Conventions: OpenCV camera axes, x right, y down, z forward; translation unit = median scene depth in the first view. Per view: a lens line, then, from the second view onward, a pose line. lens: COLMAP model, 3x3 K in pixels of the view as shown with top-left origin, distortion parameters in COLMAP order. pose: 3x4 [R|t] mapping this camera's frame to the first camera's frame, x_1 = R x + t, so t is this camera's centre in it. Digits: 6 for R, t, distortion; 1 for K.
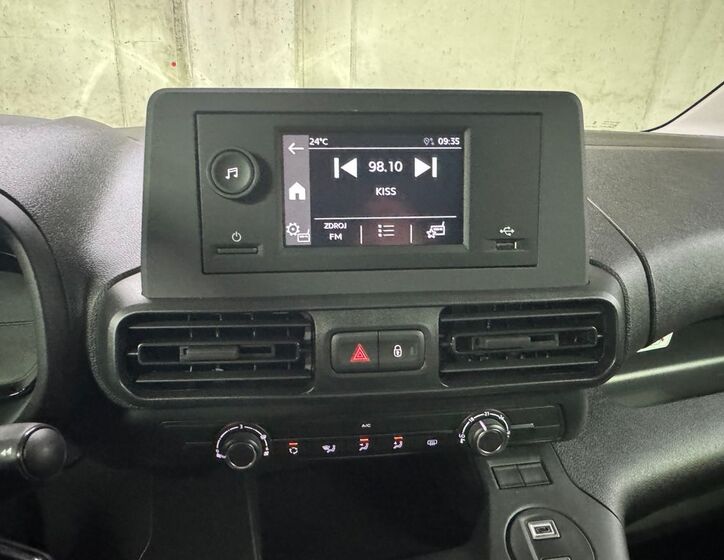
lens RADIAL K [[553.2, 0, 362.0], [0, 553.2, 280.0], [0, 0, 1]] dist [-0.006845, 0.003531]
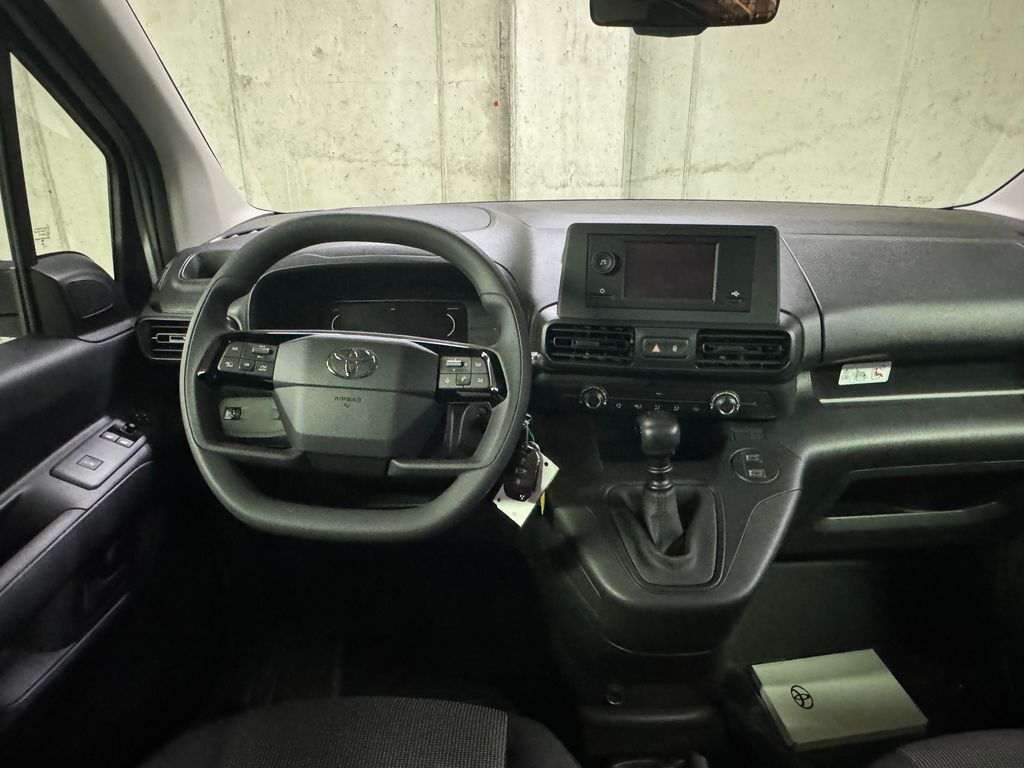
lens RADIAL K [[695.1, 0, 512.8], [0, 695.1, 363.5], [0, 0, 1]] dist [-0.002565, -0.001248]
pose [[0.966251, 0.068323, -0.248376, 0.011673], [-0.062650, 0.997564, 0.030681, 0.012860], [0.249867, -0.014084, 0.968178, -0.153329]]
